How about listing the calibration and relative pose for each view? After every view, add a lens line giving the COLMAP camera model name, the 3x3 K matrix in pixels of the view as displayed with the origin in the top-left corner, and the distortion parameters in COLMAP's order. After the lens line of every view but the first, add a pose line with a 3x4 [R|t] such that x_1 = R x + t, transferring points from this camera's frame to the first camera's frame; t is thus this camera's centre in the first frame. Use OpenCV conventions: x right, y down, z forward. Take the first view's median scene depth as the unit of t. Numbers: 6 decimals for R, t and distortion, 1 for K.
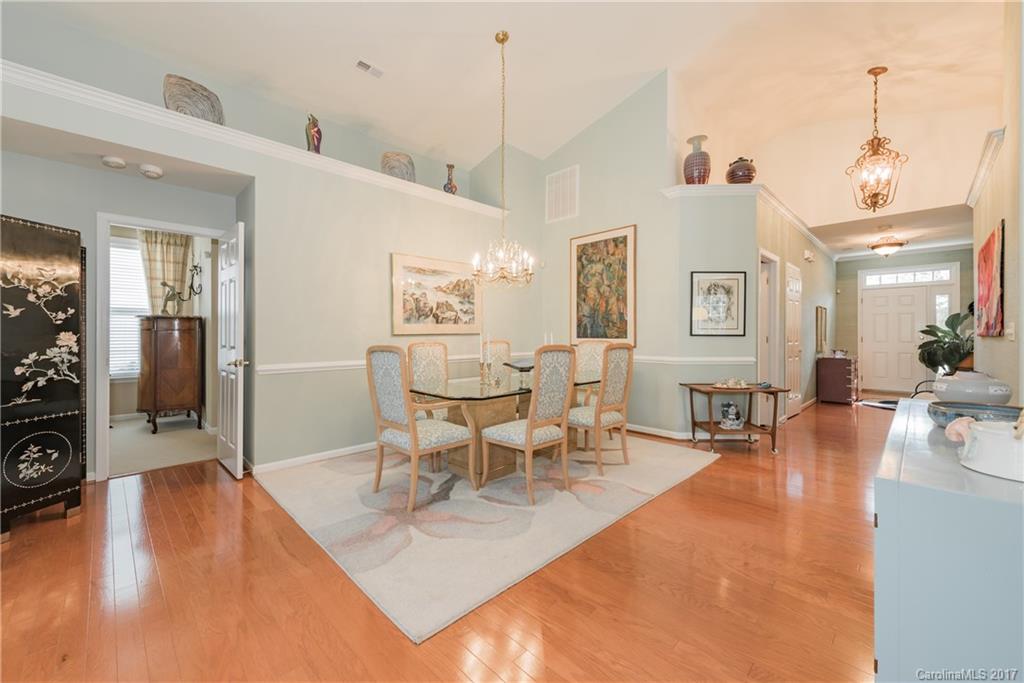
lens RADIAL K [[400.3, 0, 508.0], [0, 400.3, 334.1], [0, 0, 1]] dist [0.010747, -0.002191]
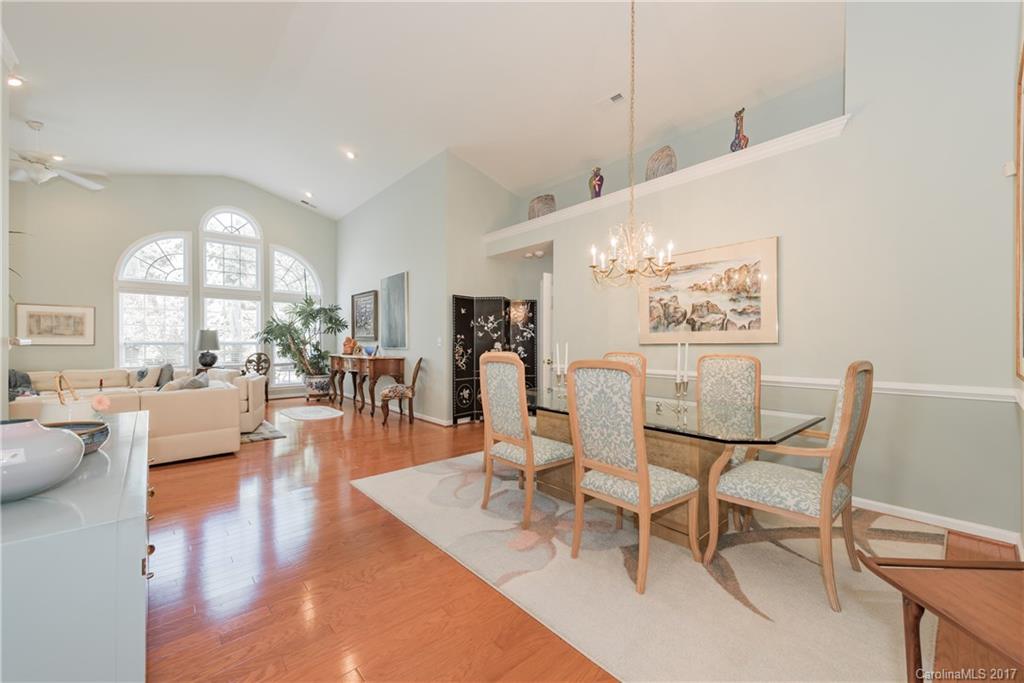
lens RADIAL K [[400.3, 0, 508.7], [0, 400.3, 345.1], [0, 0, 1]] dist [0.010747, -0.002191]
pose [[-0.052268, 0.005570, -0.998618, 0.653466], [-0.001586, 0.999983, 0.005660, -0.001694], [0.998632, 0.001880, -0.052259, 0.669712]]
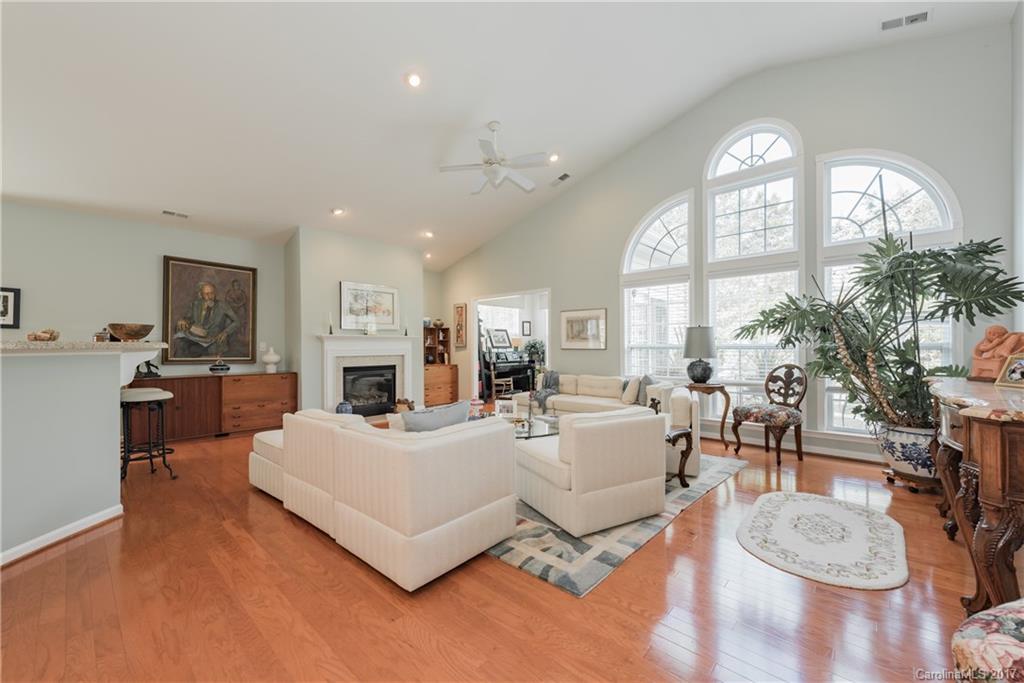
lens RADIAL K [[400.3, 0, 505.0], [0, 400.3, 346.2], [0, 0, 1]] dist [0.010747, -0.002191]
pose [[-0.999240, 0.000682, -0.038984, -0.333228], [0.000798, 0.999995, -0.002950, 0.002343], [0.038982, -0.002978, -0.999235, 0.415321]]
